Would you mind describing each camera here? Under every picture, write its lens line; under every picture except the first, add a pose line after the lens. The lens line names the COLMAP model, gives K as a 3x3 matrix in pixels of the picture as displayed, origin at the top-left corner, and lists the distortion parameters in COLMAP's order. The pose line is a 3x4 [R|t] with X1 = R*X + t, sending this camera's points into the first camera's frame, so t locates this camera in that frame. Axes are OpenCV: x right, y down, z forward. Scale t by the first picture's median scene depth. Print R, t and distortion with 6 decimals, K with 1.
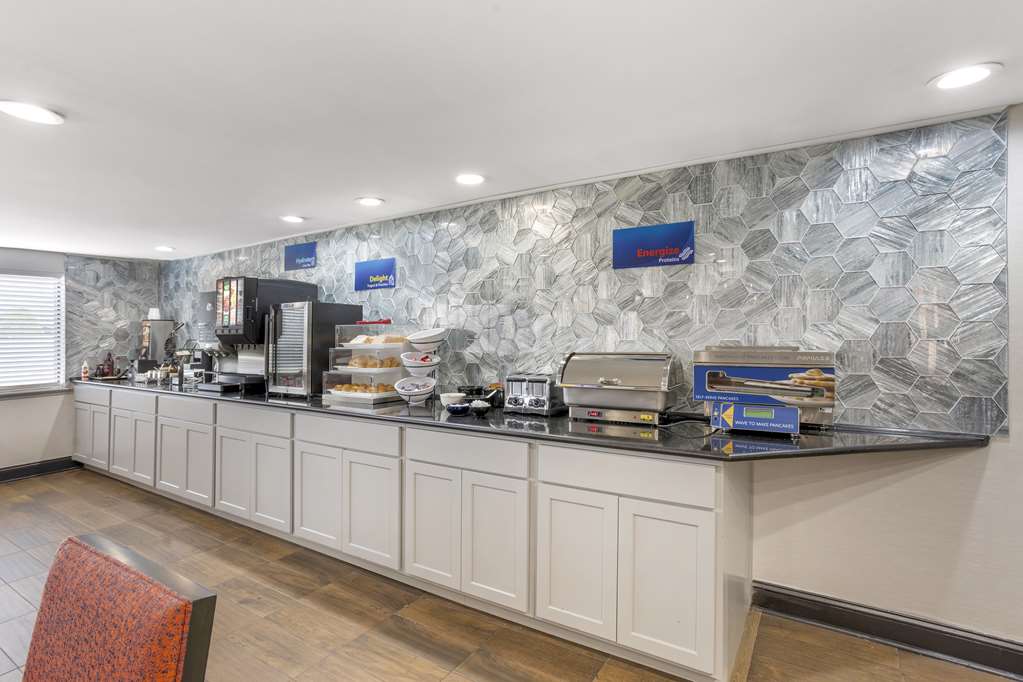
lens RADIAL K [[511.3, 0, 512.5], [0, 511.3, 327.7], [0, 0, 1]] dist [-0.025540, 0.000093]
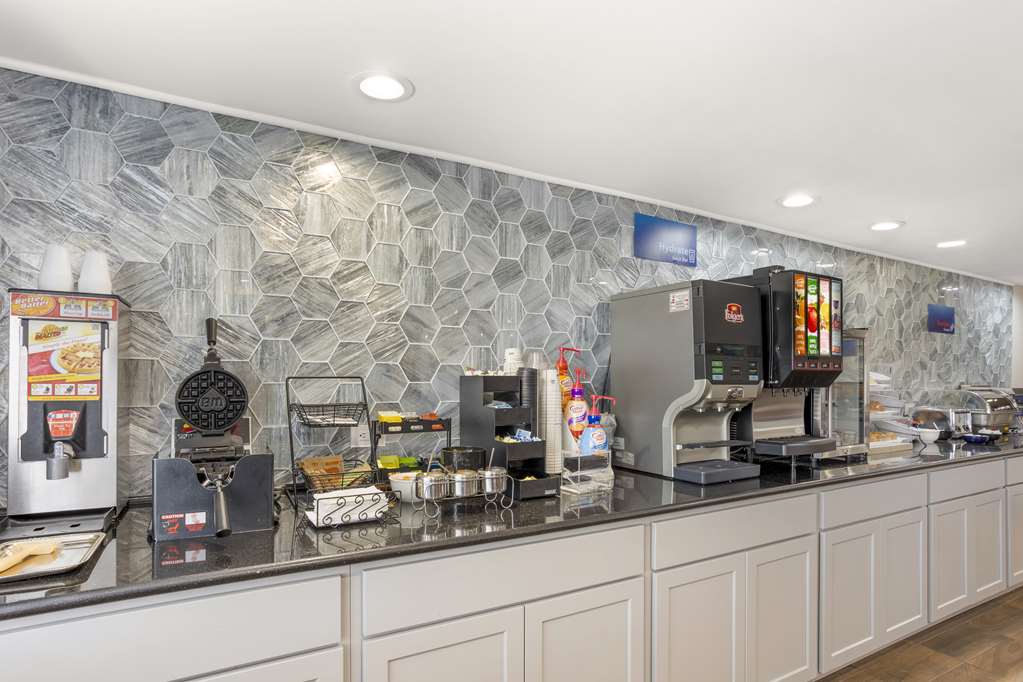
lens RADIAL K [[576.7, 0, 509.6], [0, 576.7, 368.3], [0, 0, 1]] dist [-0.037239, 0.000097]
pose [[0.449128, 0.025581, 0.893101, -1.363186], [-0.021173, 0.999614, -0.017984, 0.029952], [-0.893216, -0.010833, 0.449497, 1.075443]]
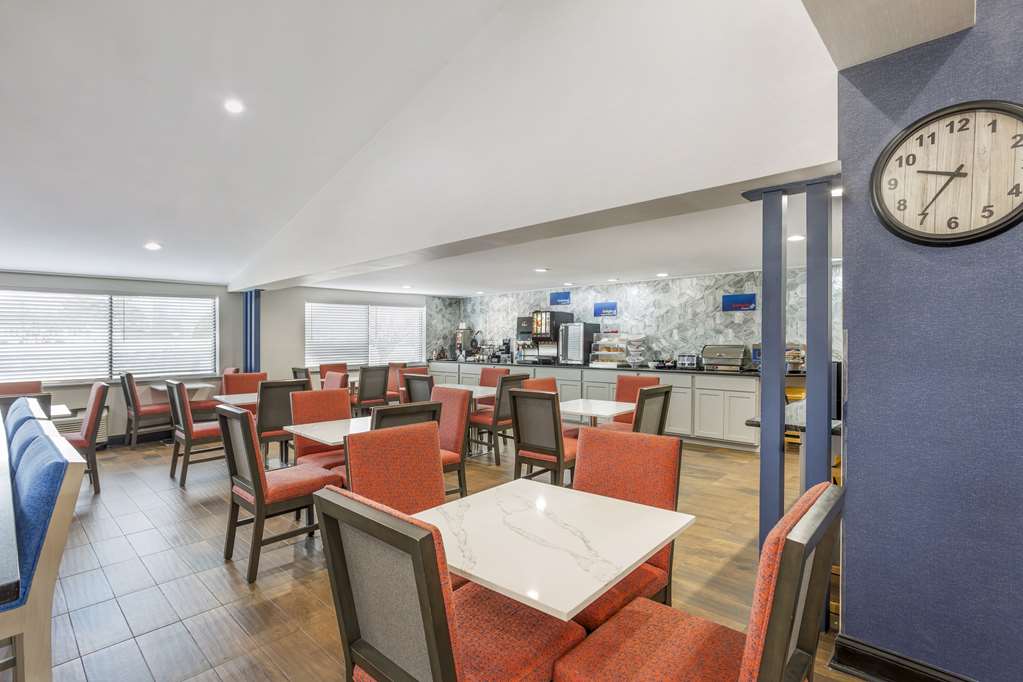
lens RADIAL K [[490.1, 0, 525.4], [0, 490.1, 339.4], [0, 0, 1]] dist [-0.061781, 0.000368]
pose [[0.983903, 0.004935, -0.178638, -0.255635], [-0.001934, 0.999854, 0.016970, -0.014192], [0.178695, -0.016351, 0.983769, -1.178978]]
